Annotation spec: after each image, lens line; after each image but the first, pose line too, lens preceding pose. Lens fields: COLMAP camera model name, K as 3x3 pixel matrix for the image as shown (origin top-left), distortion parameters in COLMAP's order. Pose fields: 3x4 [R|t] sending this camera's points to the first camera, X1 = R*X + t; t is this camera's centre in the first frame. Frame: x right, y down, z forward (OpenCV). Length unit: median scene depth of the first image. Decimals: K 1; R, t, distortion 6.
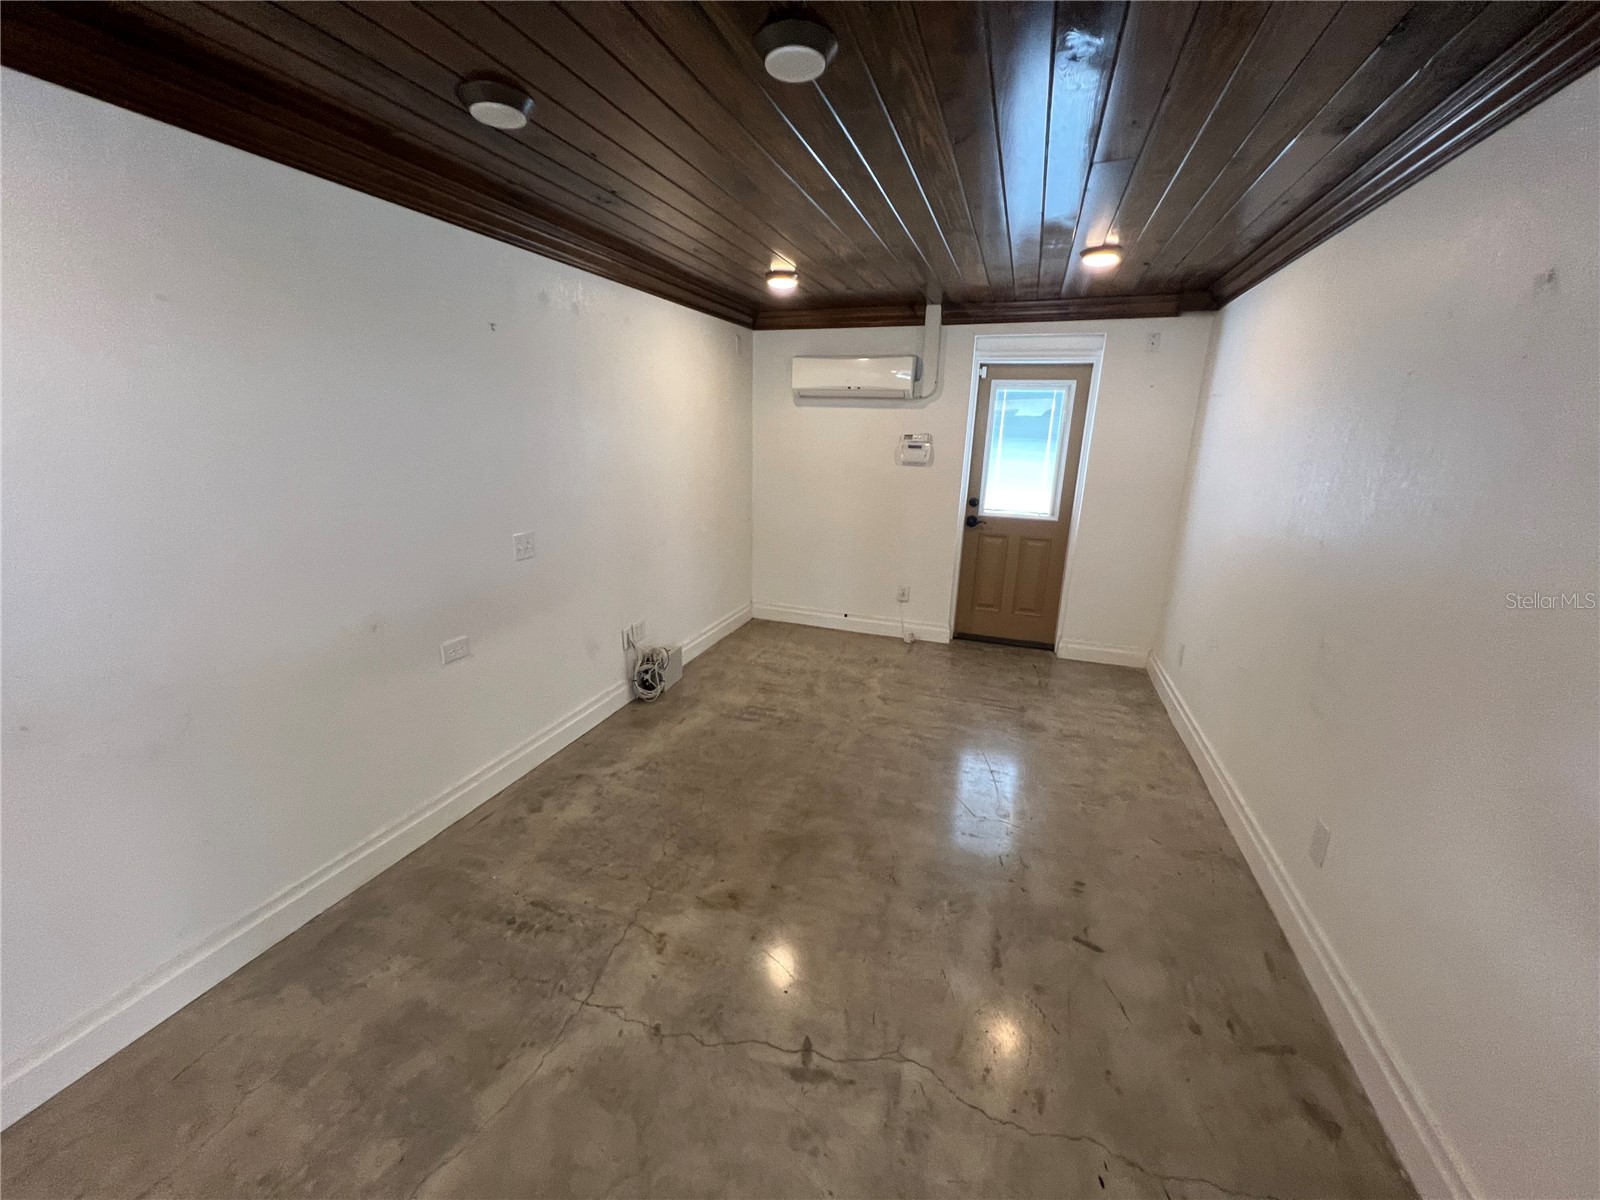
lens RADIAL K [[638.6, 0, 797.4], [0, 638.6, 600.4], [0, 0, 1]] dist [-0.001971, 0.001059]
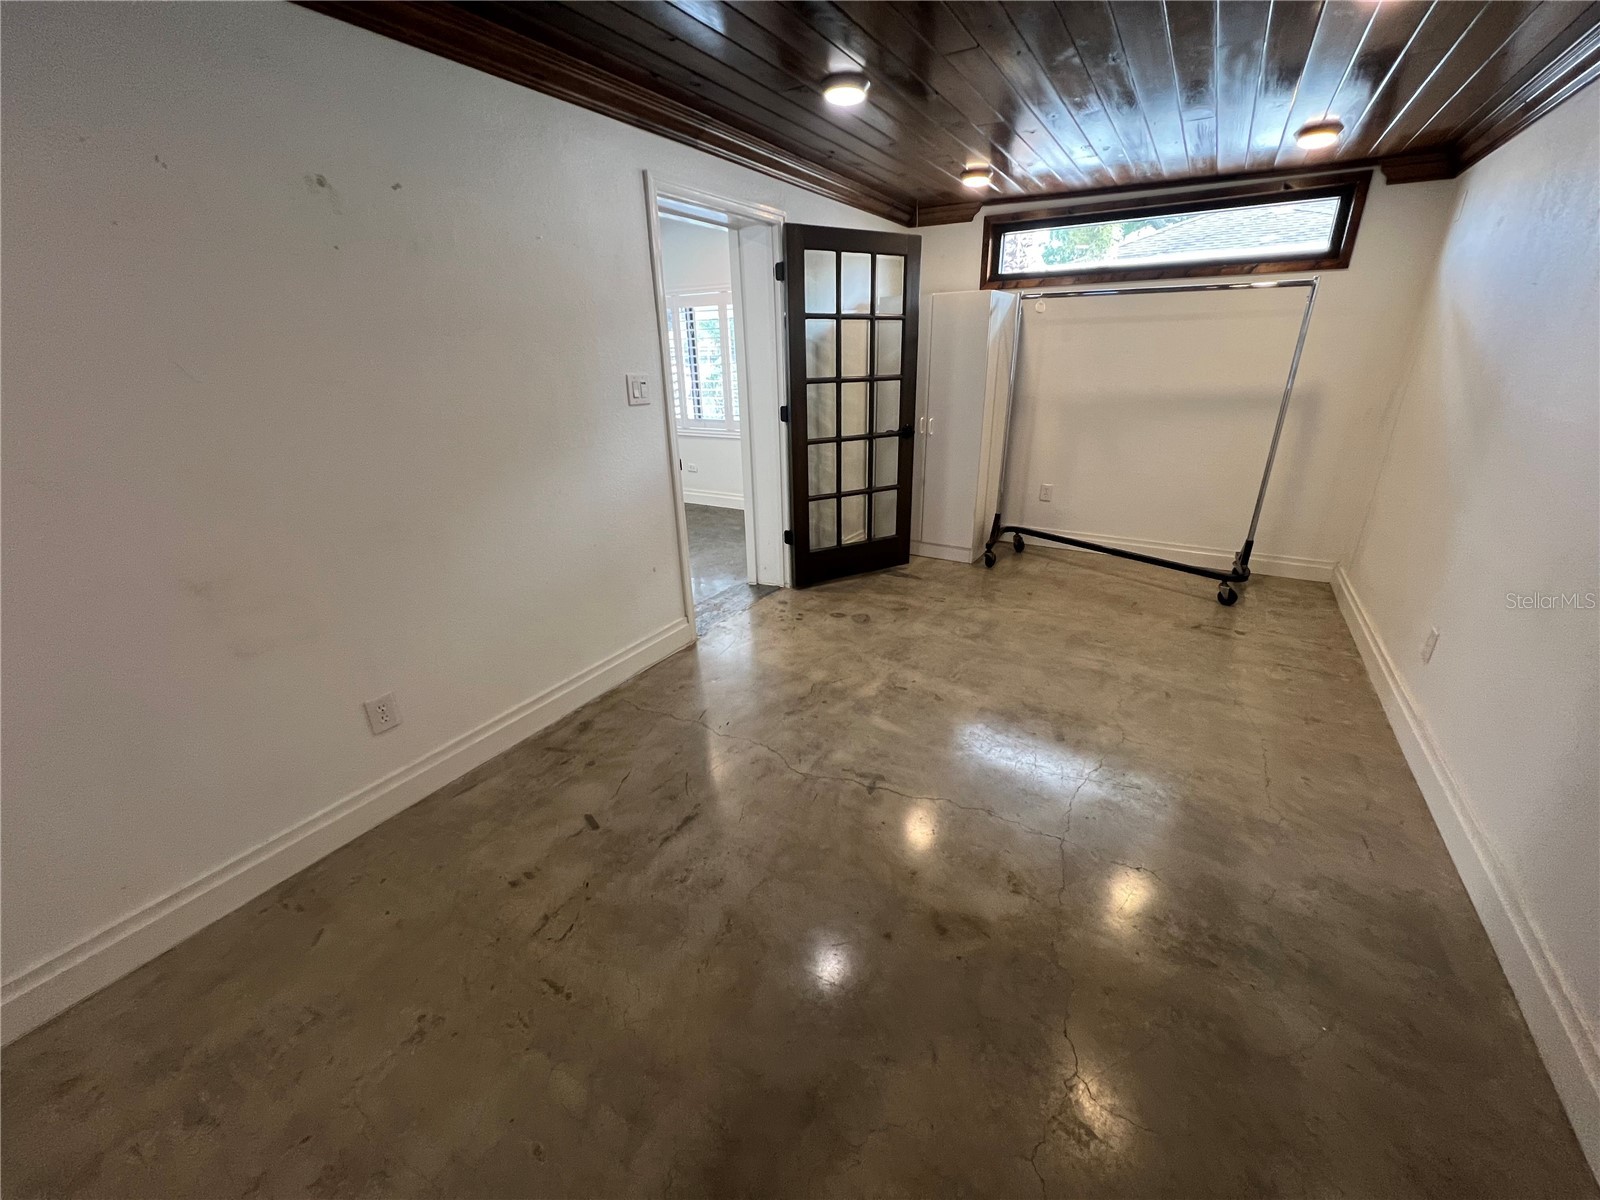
lens RADIAL K [[638.6, 0, 802.3], [0, 638.6, 600.5], [0, 0, 1]] dist [-0.001971, 0.001059]
pose [[-0.978564, -0.079293, 0.190066, -0.026059], [0.051559, 0.799191, 0.598862, -0.169976], [-0.199385, 0.595824, -0.777971, 0.710497]]
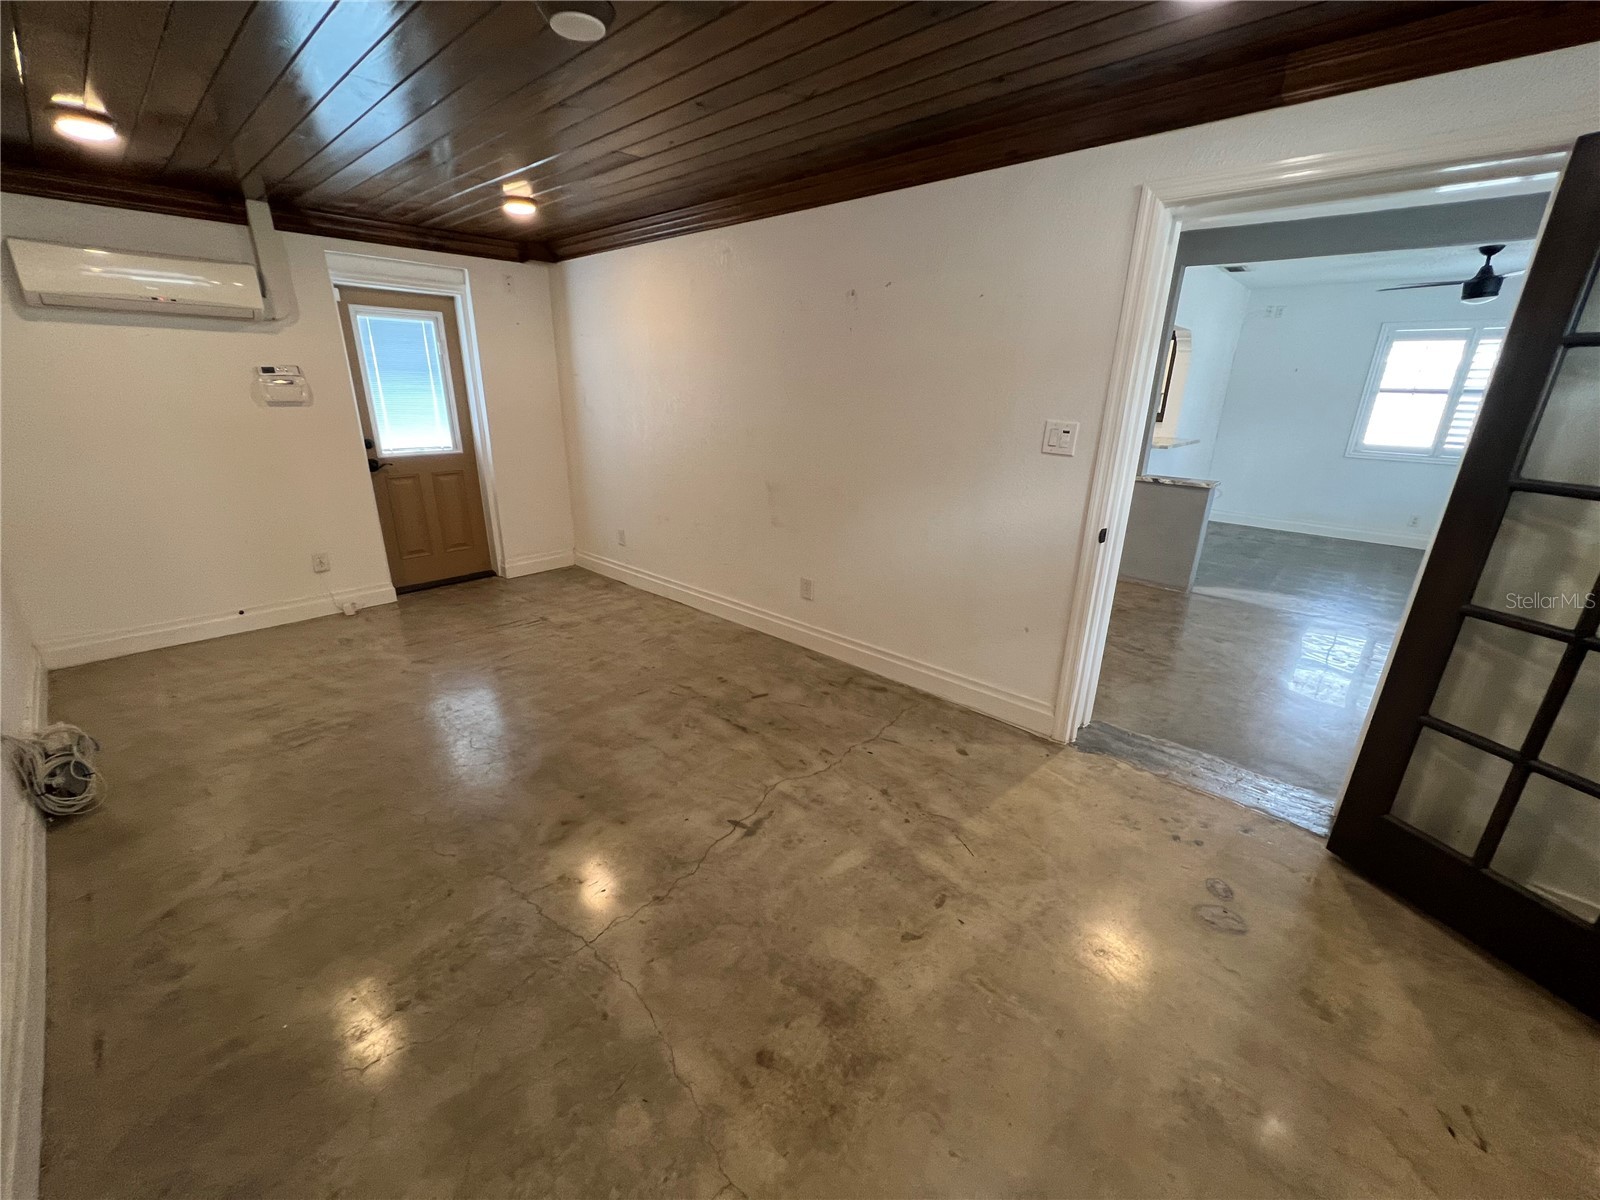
lens RADIAL K [[638.6, 0, 801.3], [0, 638.6, 603.1], [0, 0, 1]] dist [-0.001971, 0.001059]
pose [[0.396373, -0.316407, 0.861844, -0.370101], [0.233062, 0.942663, 0.238890, -0.015435], [-0.888015, 0.106173, 0.447388, 0.080543]]
